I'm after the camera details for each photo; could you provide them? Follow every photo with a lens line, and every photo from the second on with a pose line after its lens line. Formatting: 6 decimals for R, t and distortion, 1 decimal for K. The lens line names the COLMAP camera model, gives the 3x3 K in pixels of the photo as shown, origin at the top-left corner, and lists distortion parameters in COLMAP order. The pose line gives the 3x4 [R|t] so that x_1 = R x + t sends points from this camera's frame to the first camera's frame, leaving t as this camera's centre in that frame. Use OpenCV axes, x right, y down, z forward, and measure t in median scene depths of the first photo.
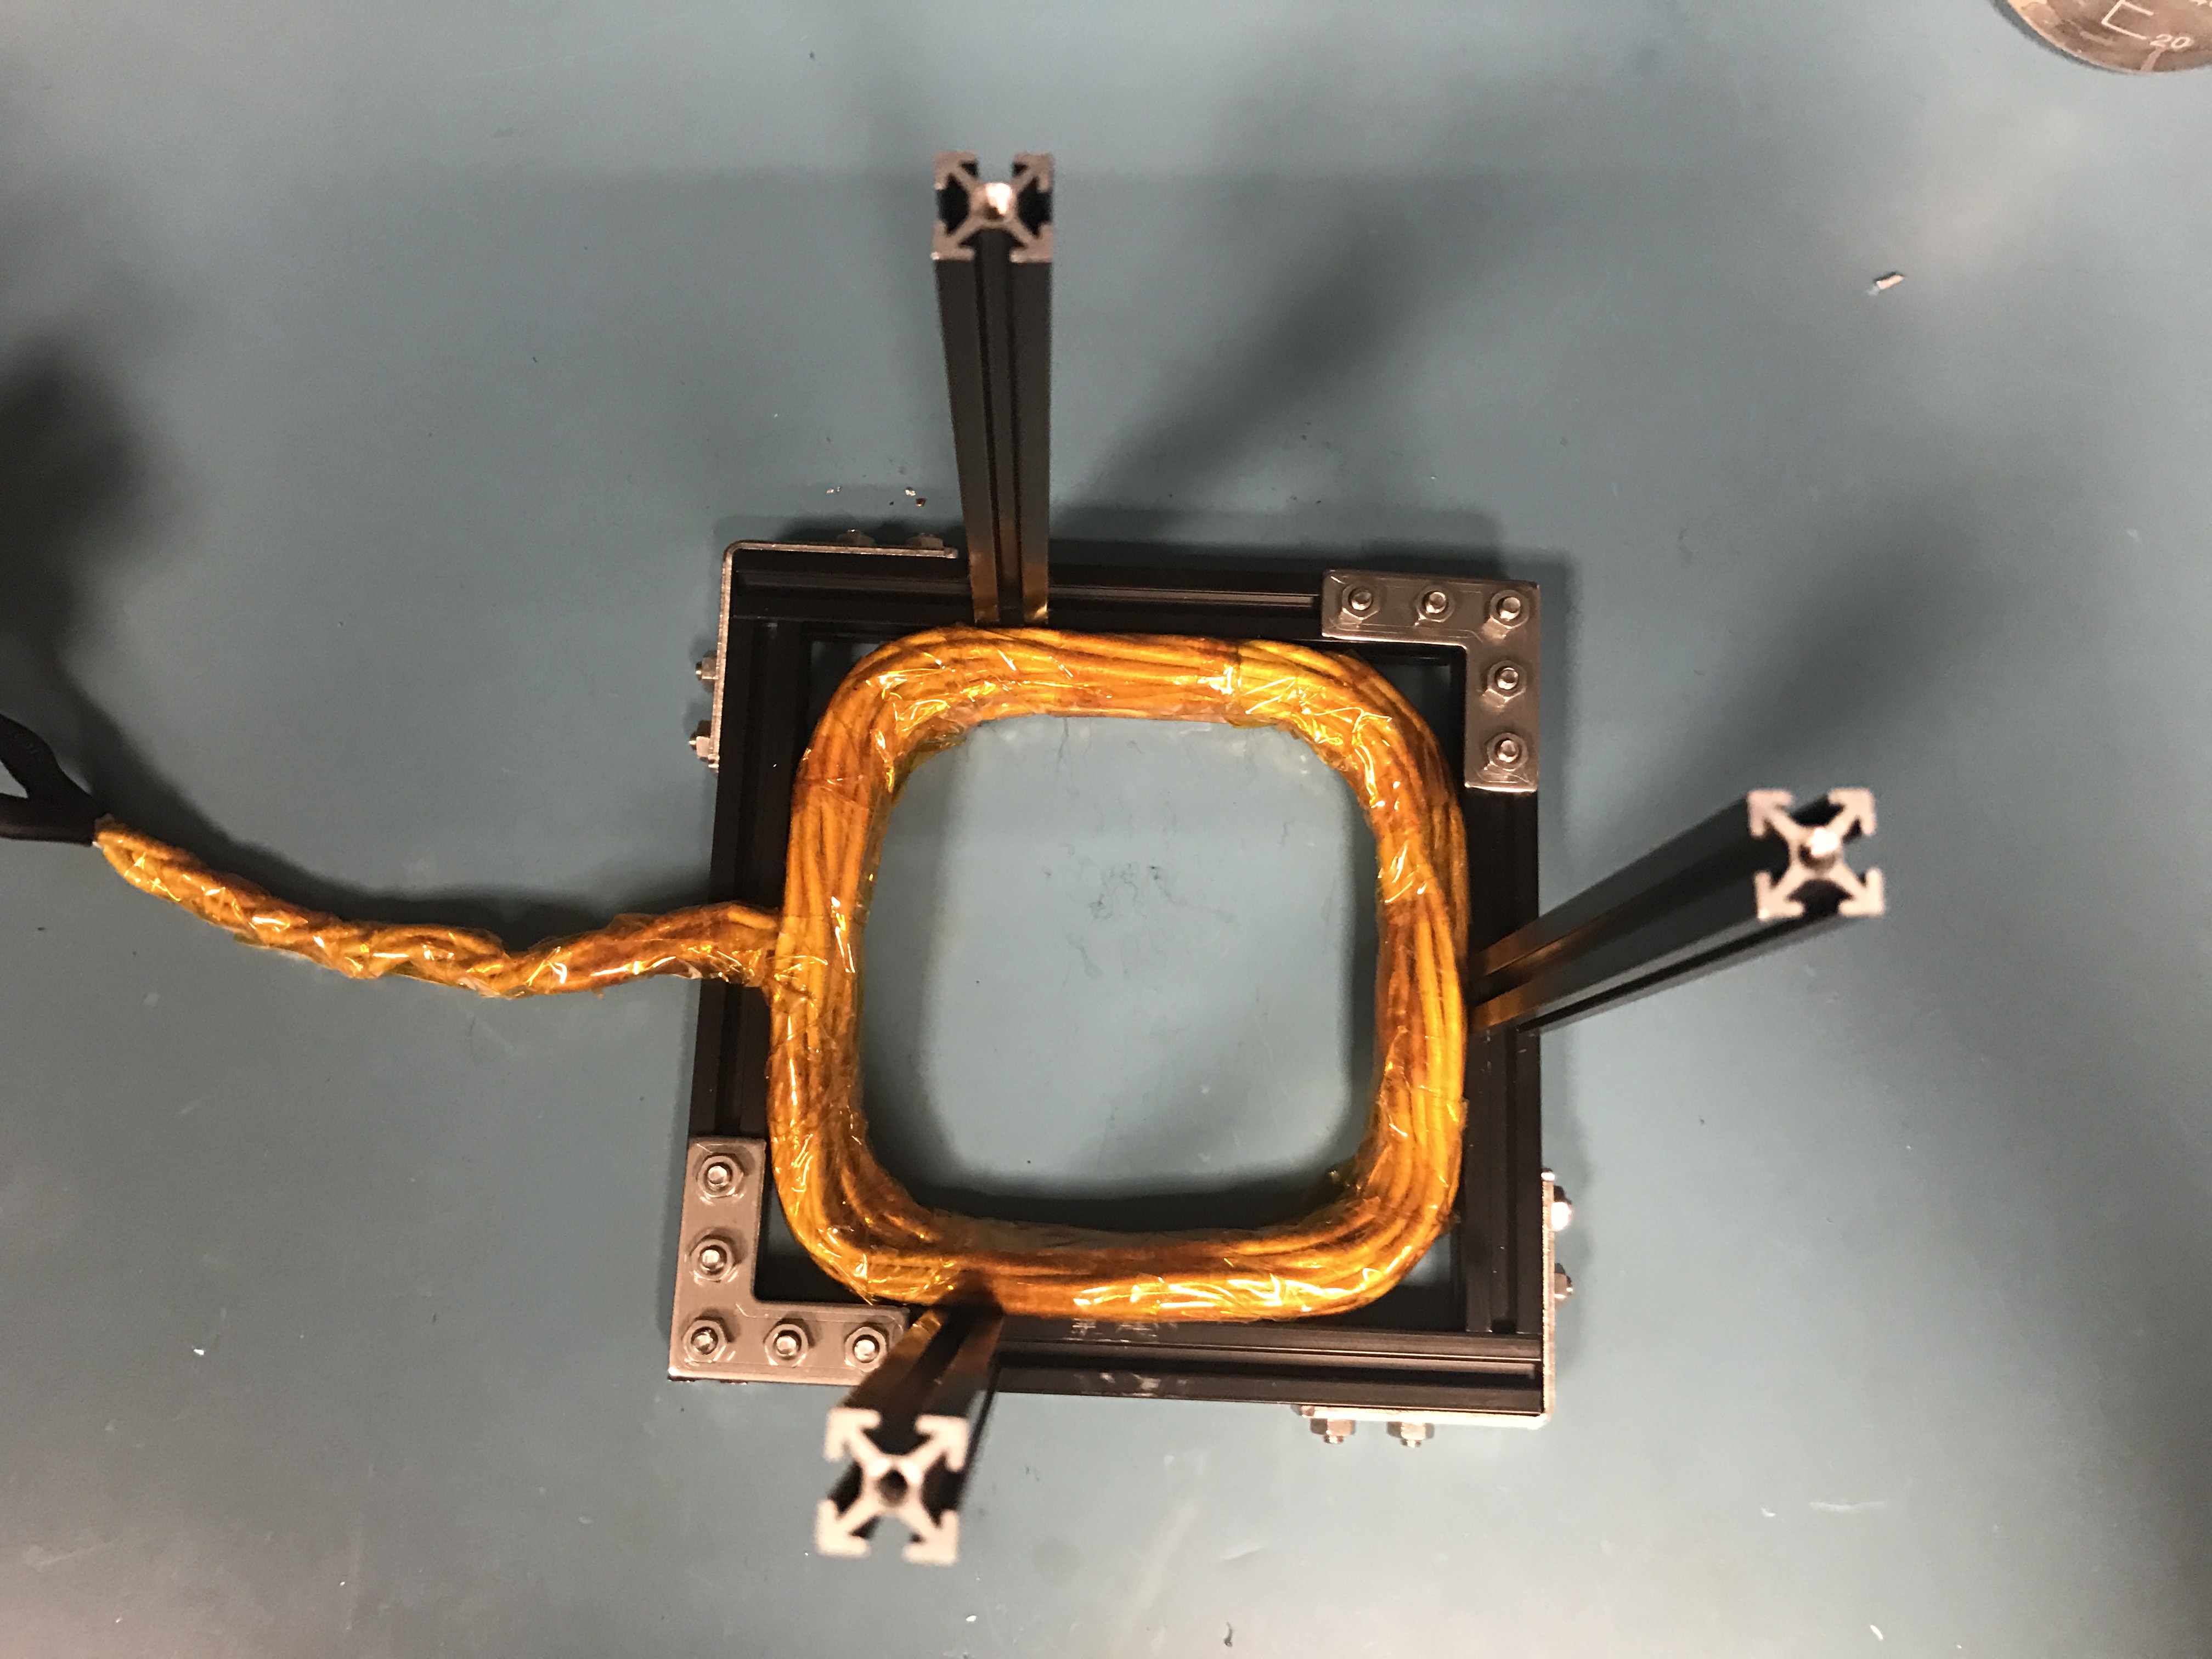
lens RADIAL K [[1799.3, 0, 1106.0], [0, 1799.3, 829.5], [0, 0, 1]] dist [0.040522, 0.004103]
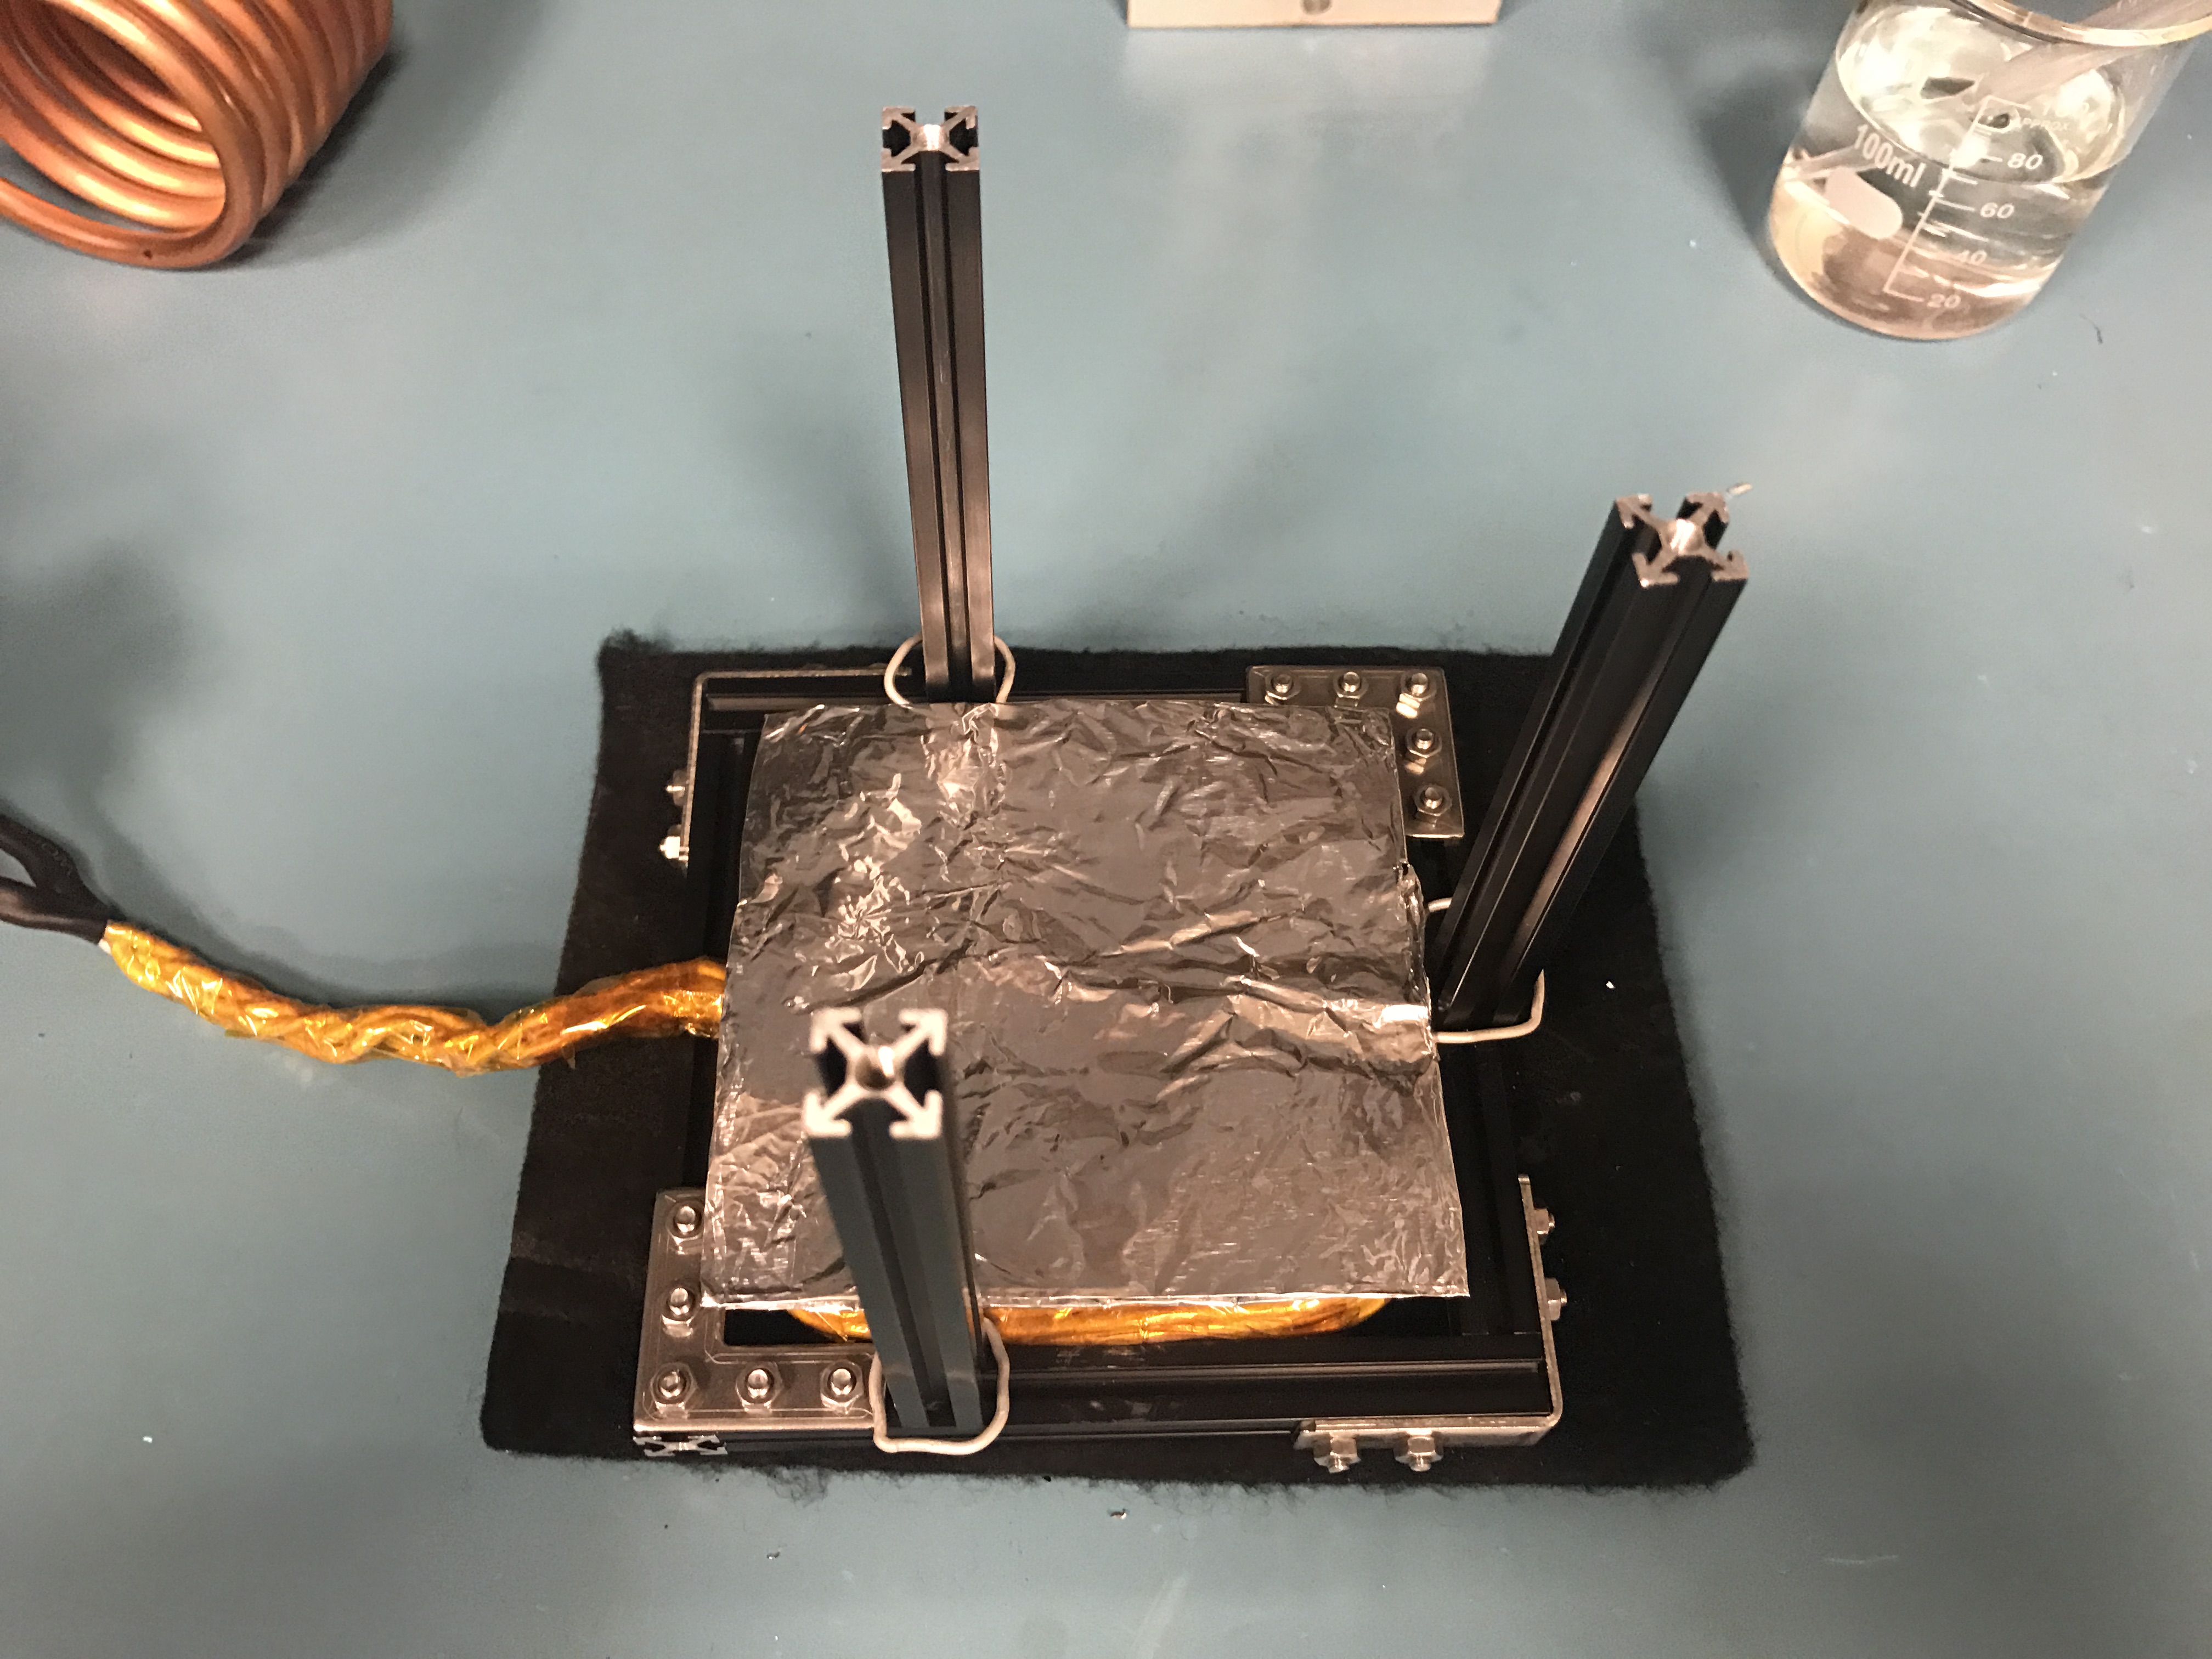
lens RADIAL K [[1809.9, 0, 1060.9], [0, 1809.9, 830.6], [0, 0, 1]] dist [0.000700, -0.000132]
pose [[0.998154, -0.059773, 0.010758, -0.009646], [0.060057, 0.945071, -0.321300, 0.322999], [0.009038, 0.321353, 0.946916, -0.006247]]
